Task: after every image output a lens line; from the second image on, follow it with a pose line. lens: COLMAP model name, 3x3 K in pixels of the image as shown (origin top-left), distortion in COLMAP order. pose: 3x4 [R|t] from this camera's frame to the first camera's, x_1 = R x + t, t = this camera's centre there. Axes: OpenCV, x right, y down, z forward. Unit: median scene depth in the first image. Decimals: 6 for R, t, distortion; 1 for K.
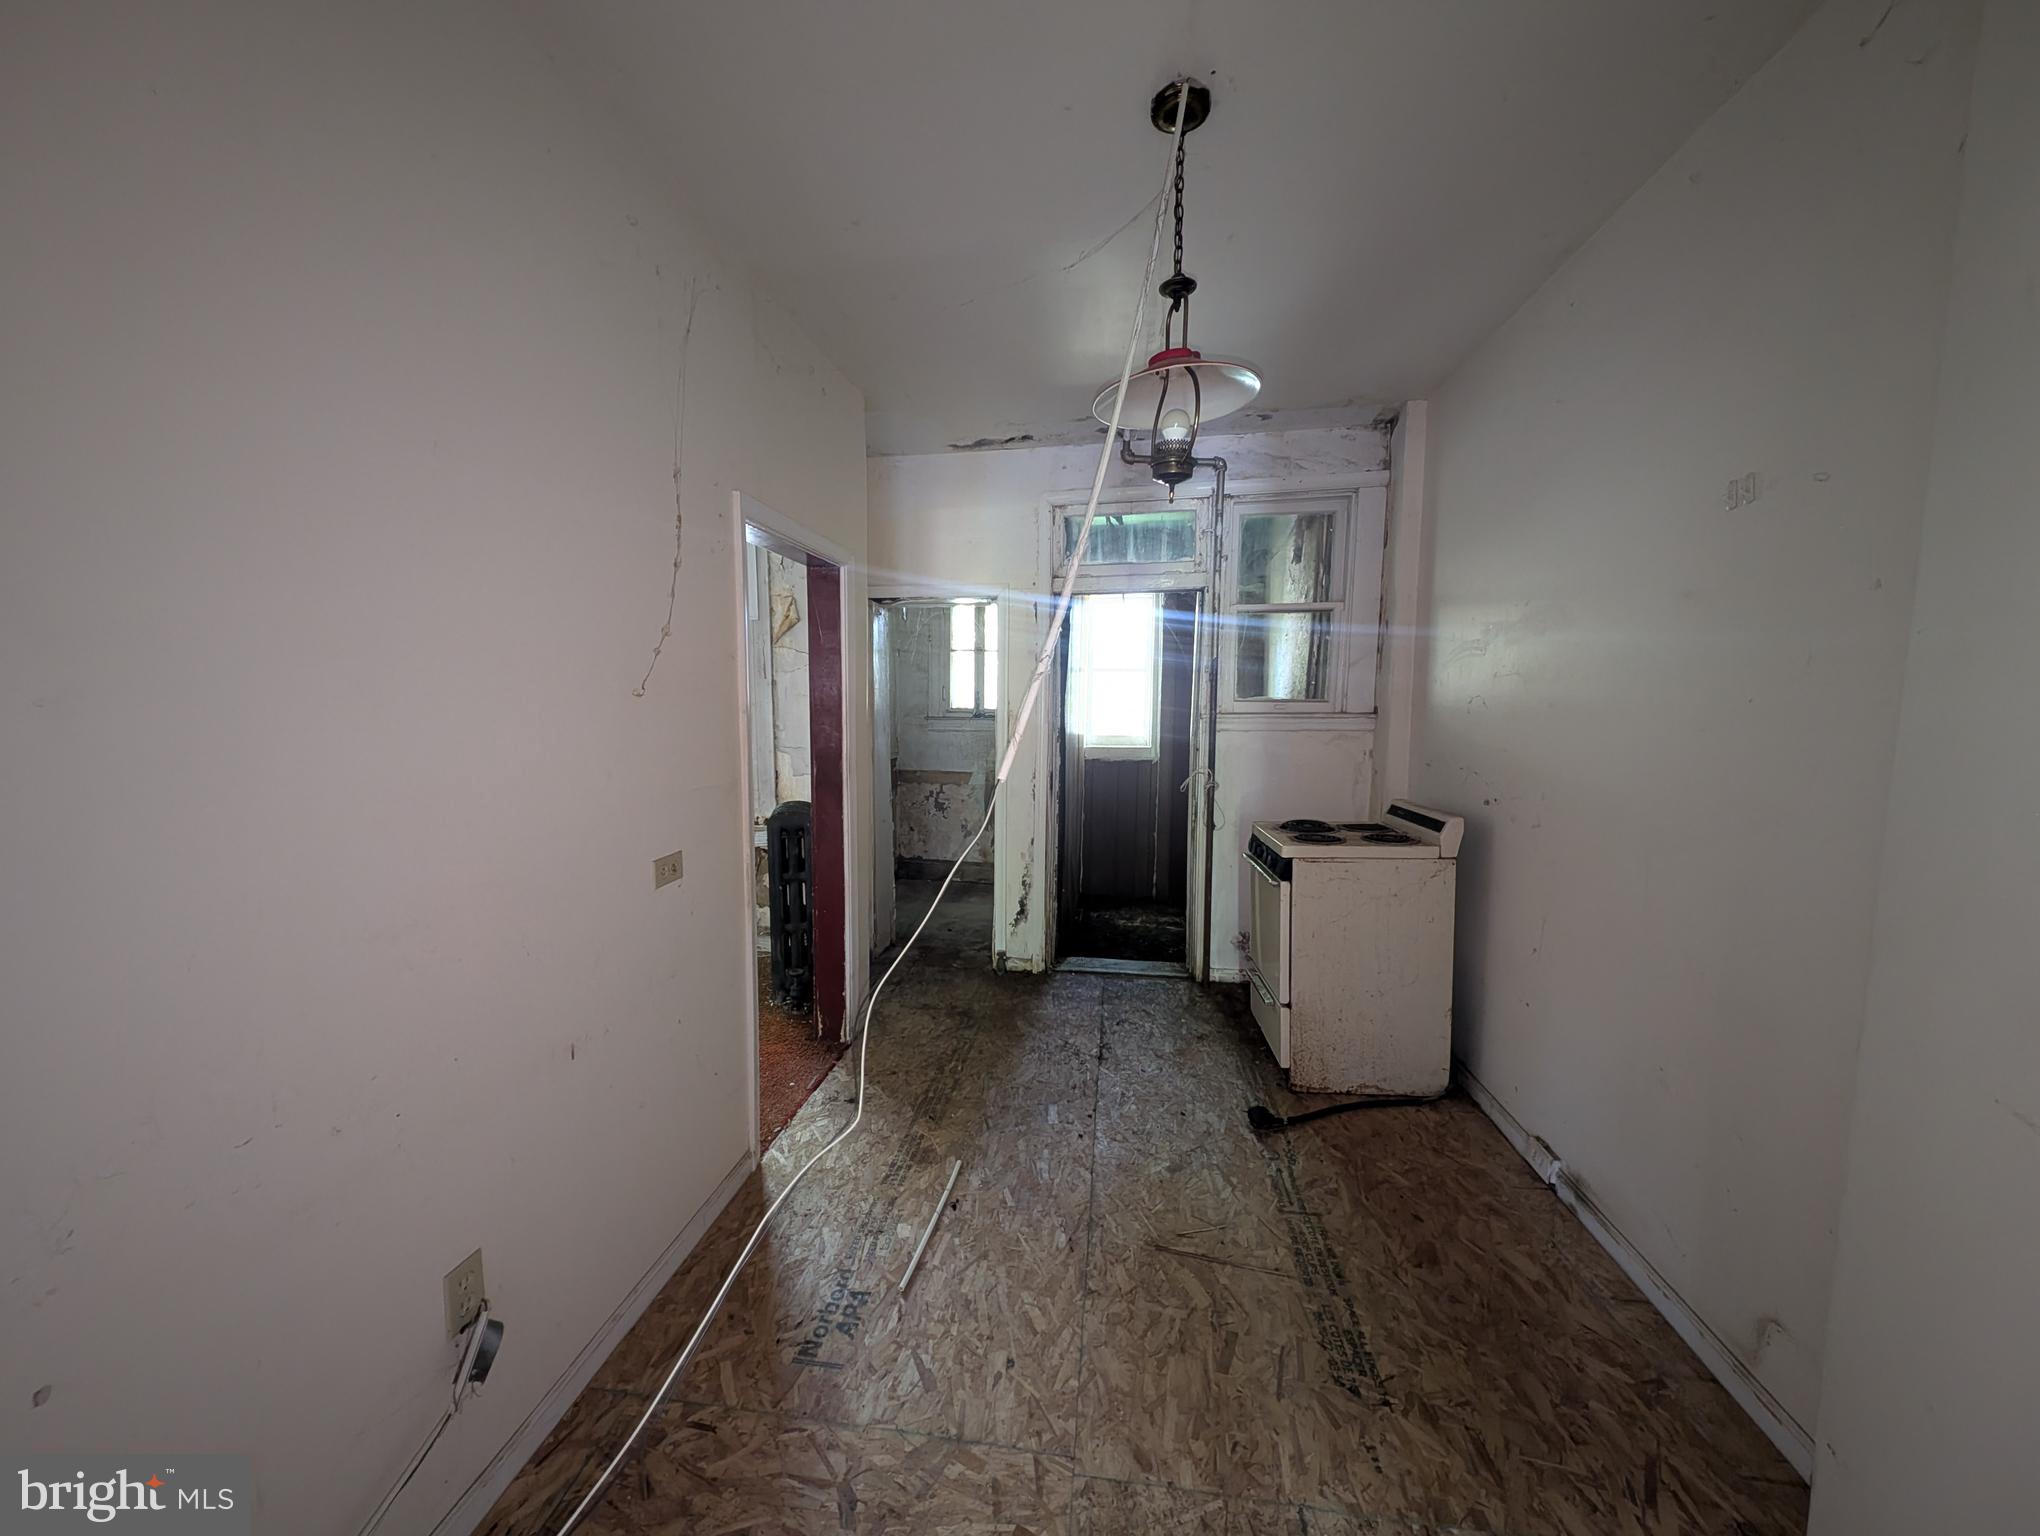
lens RADIAL K [[717.8, 0, 1017.7], [0, 717.8, 769.3], [0, 0, 1]] dist [0.001917, -0.002817]
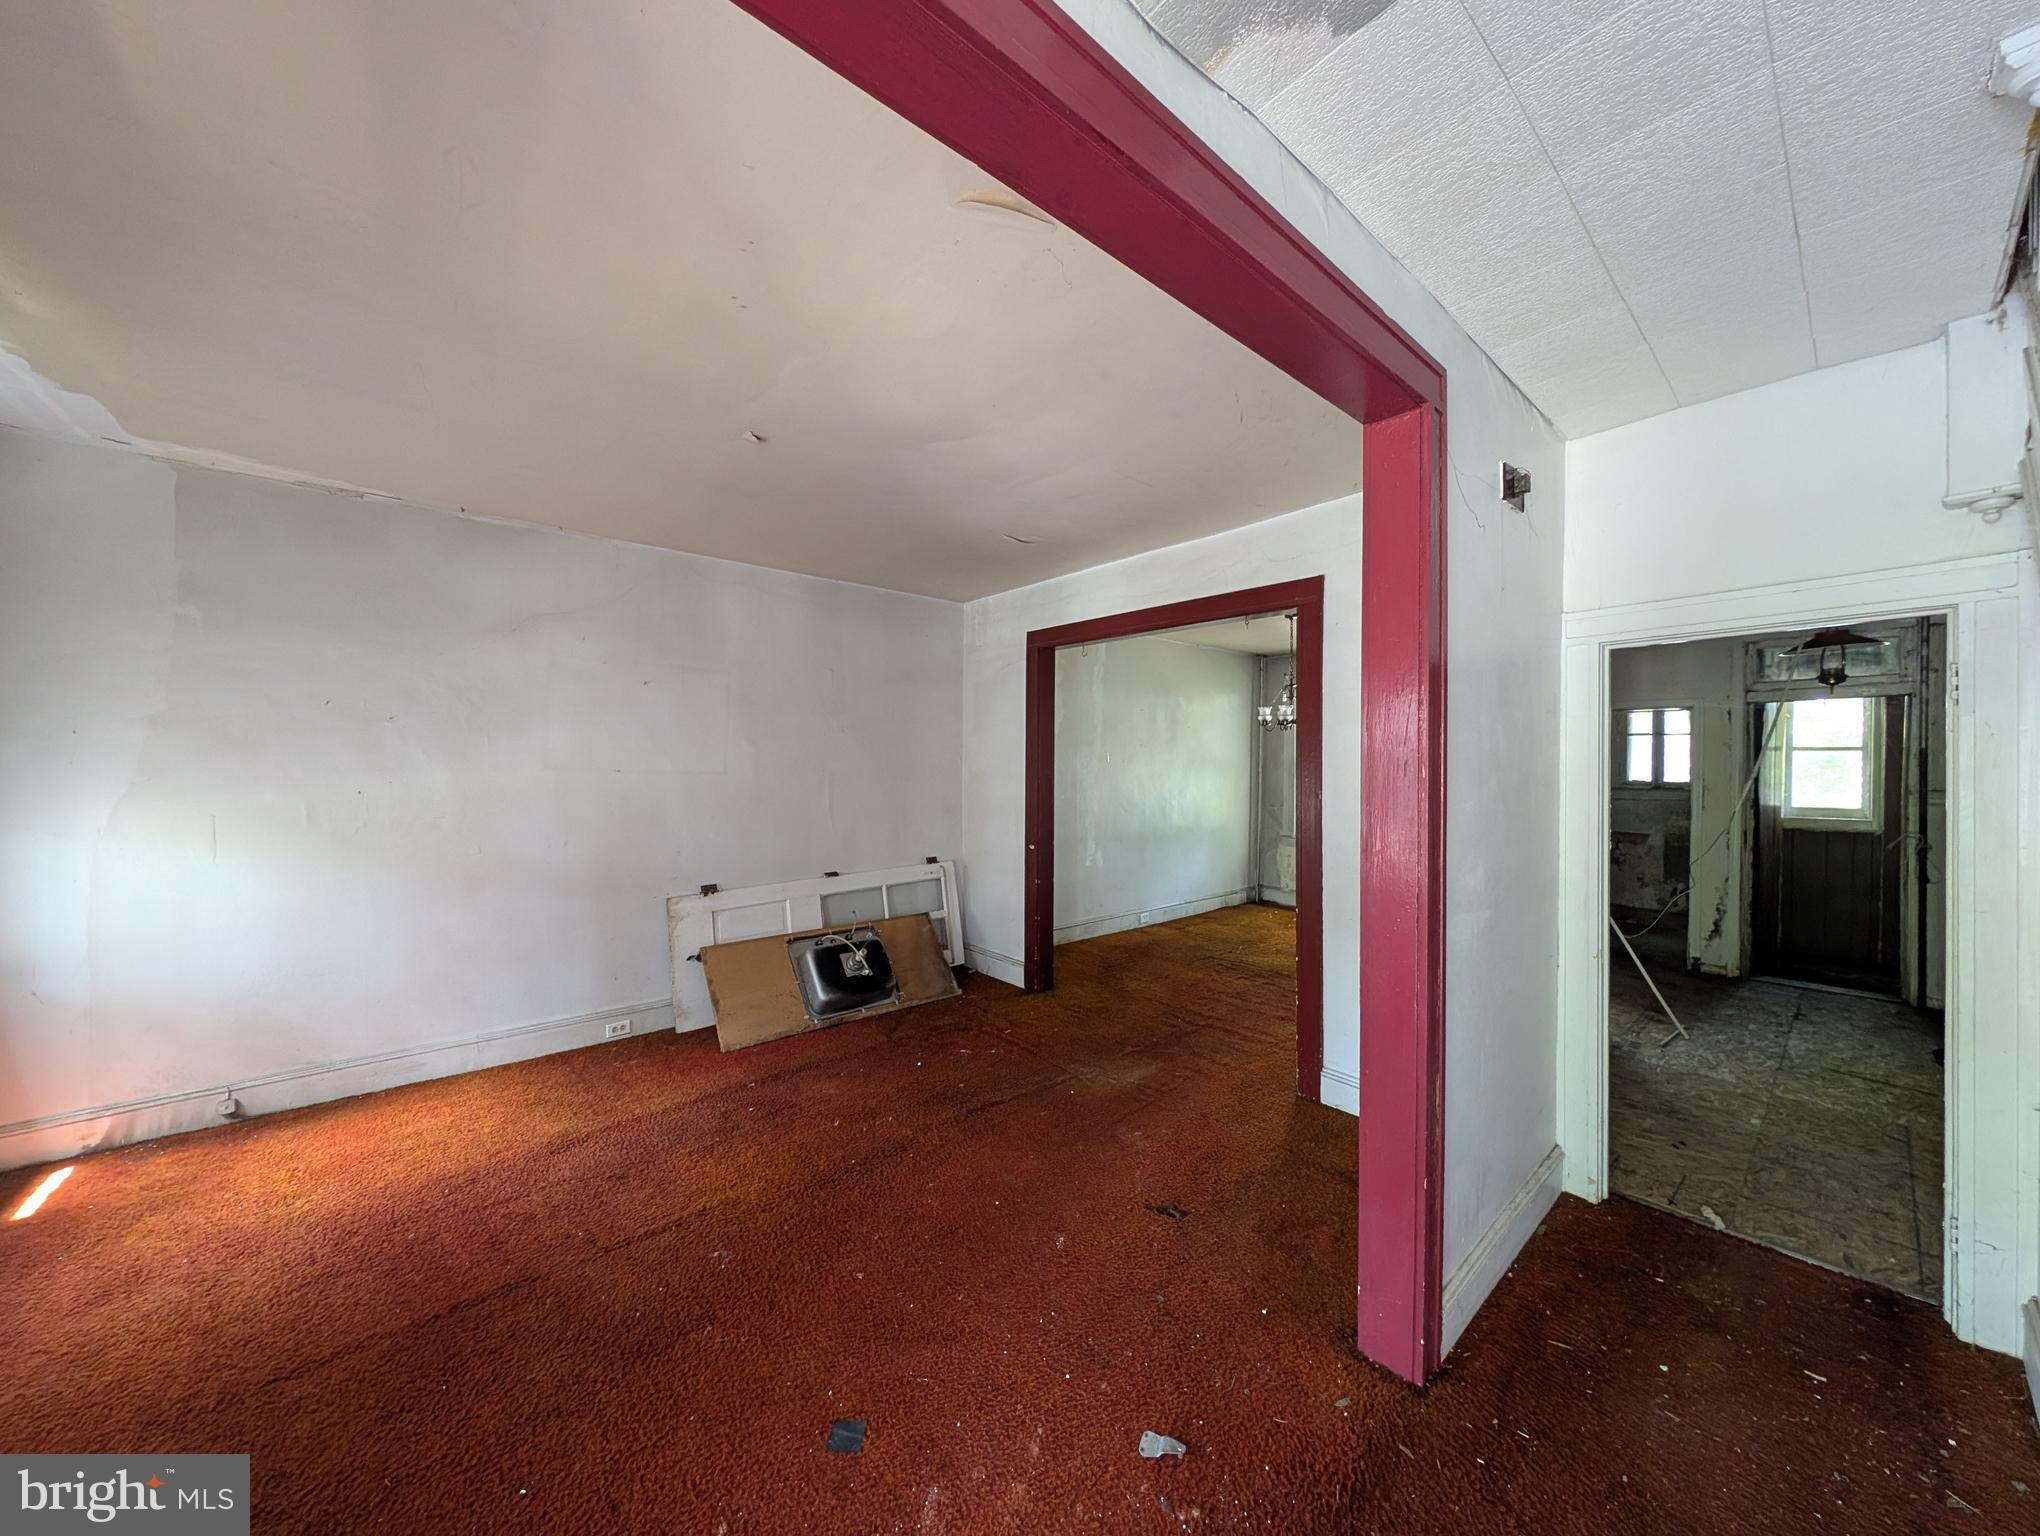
lens RADIAL K [[717.8, 0, 1021.8], [0, 717.8, 763.4], [0, 0, 1]] dist [0.001917, -0.002817]
pose [[0.745863, -0.000593, -0.666099, -0.078789], [-0.063222, 0.995422, -0.071679, 0.068192], [0.663092, 0.095575, 0.742411, -1.037182]]
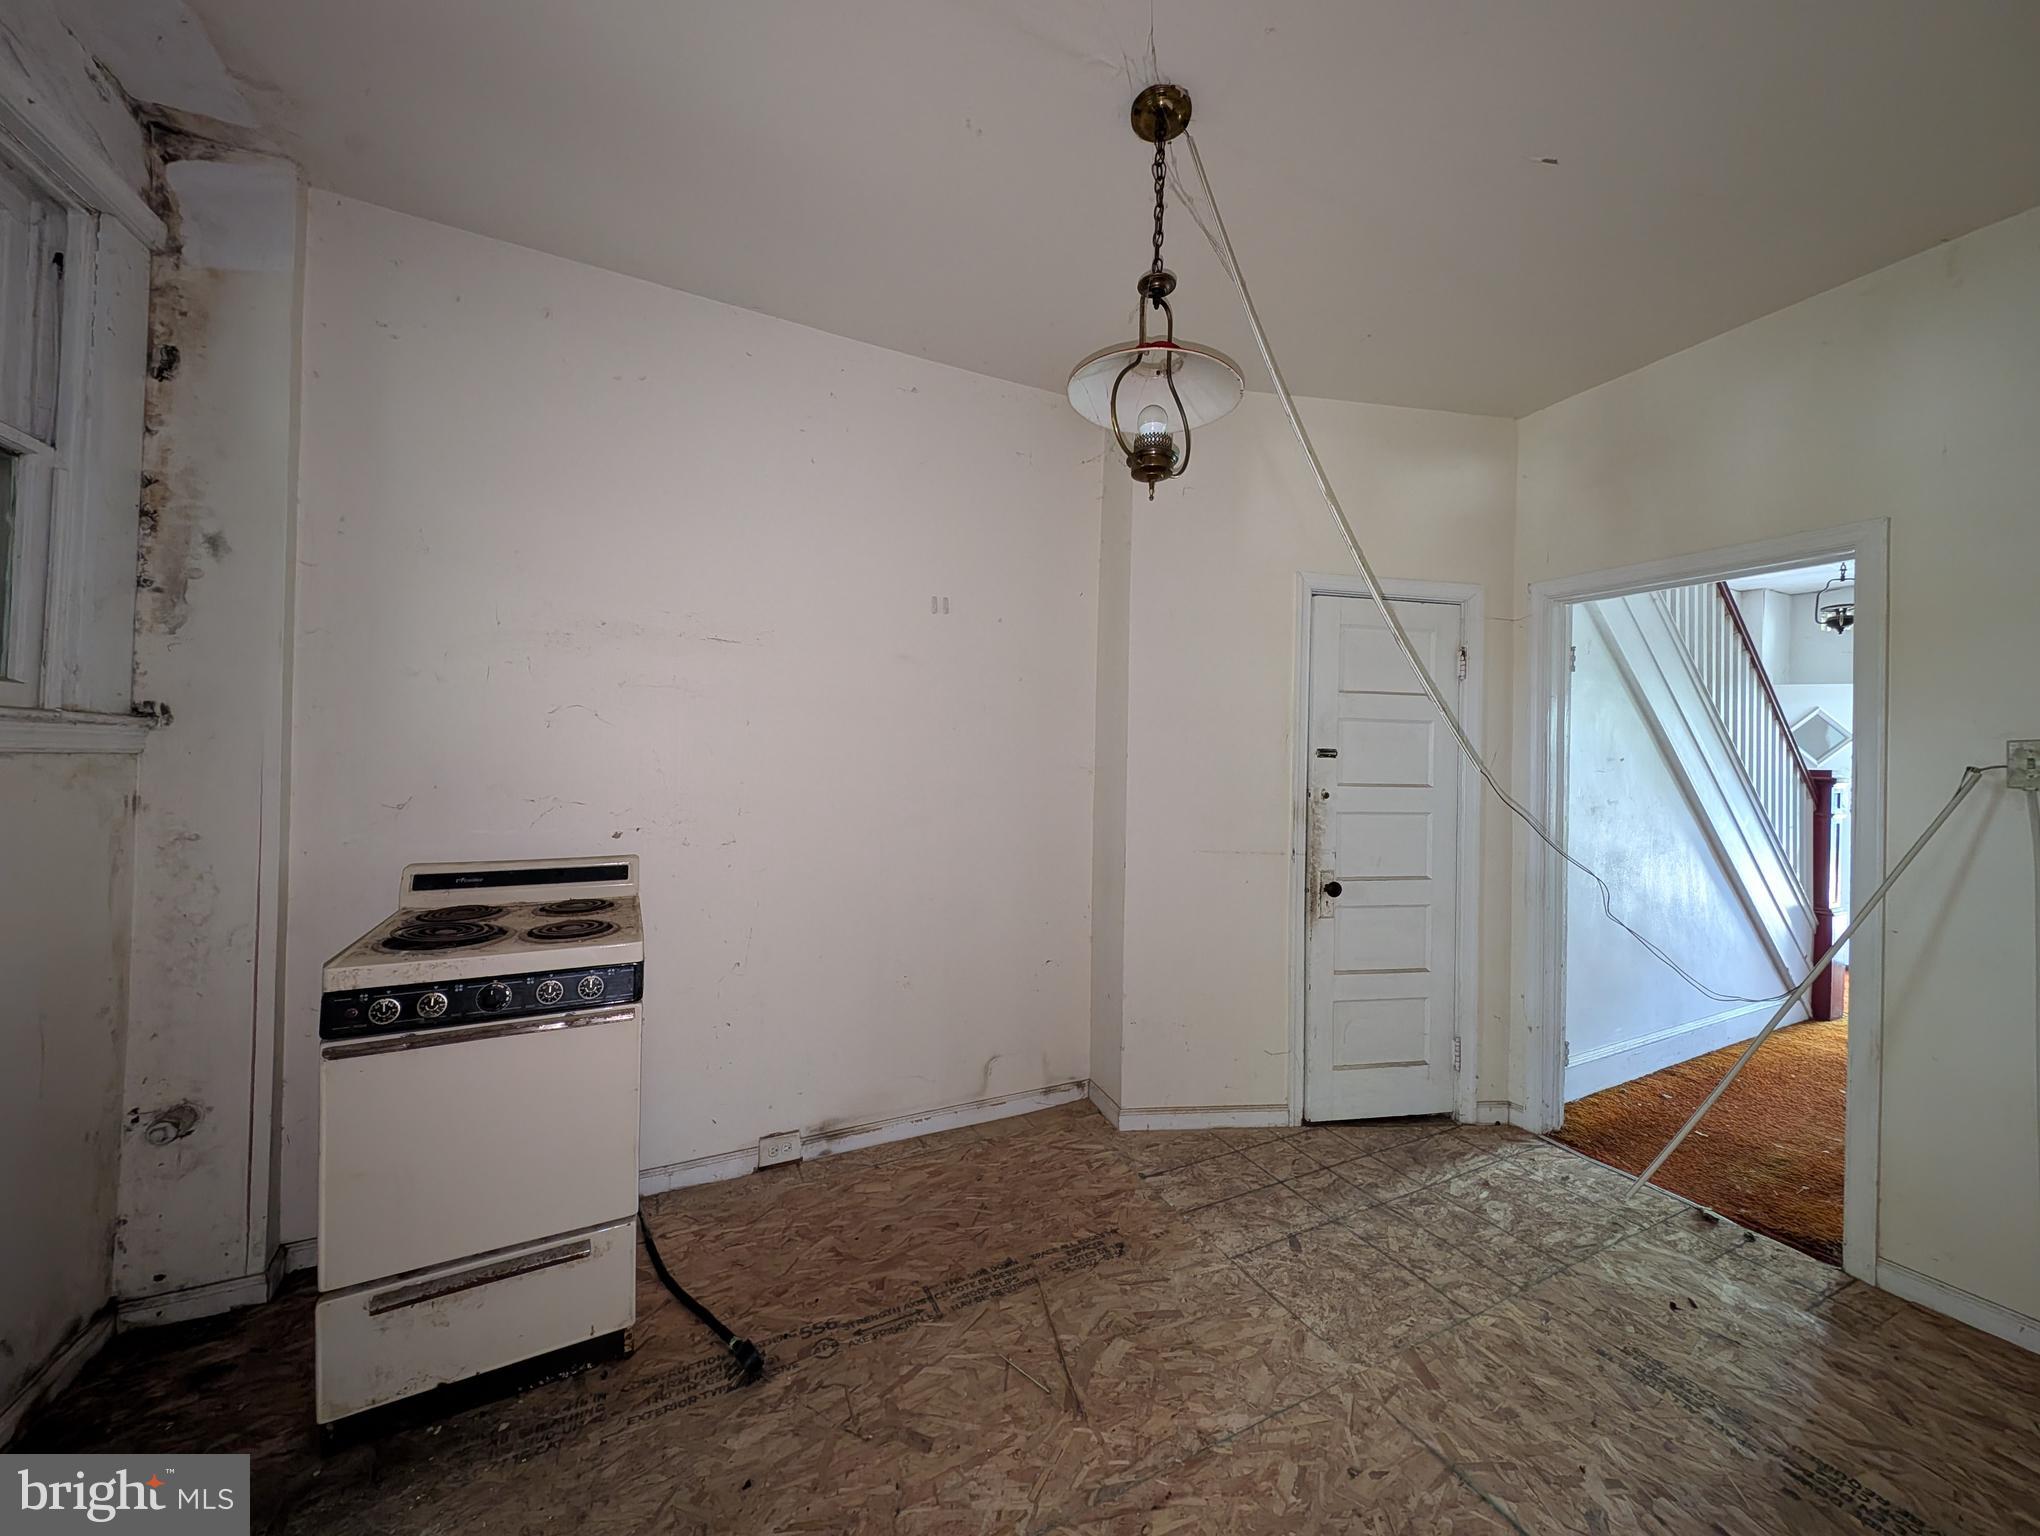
lens RADIAL K [[717.8, 0, 1024.2], [0, 717.8, 769.7], [0, 0, 1]] dist [0.001917, -0.002817]
pose [[-0.562745, -0.016750, 0.826460, -0.221643], [0.054136, 0.996902, 0.057067, -0.038890], [-0.824856, 0.076855, -0.560095, 0.796216]]
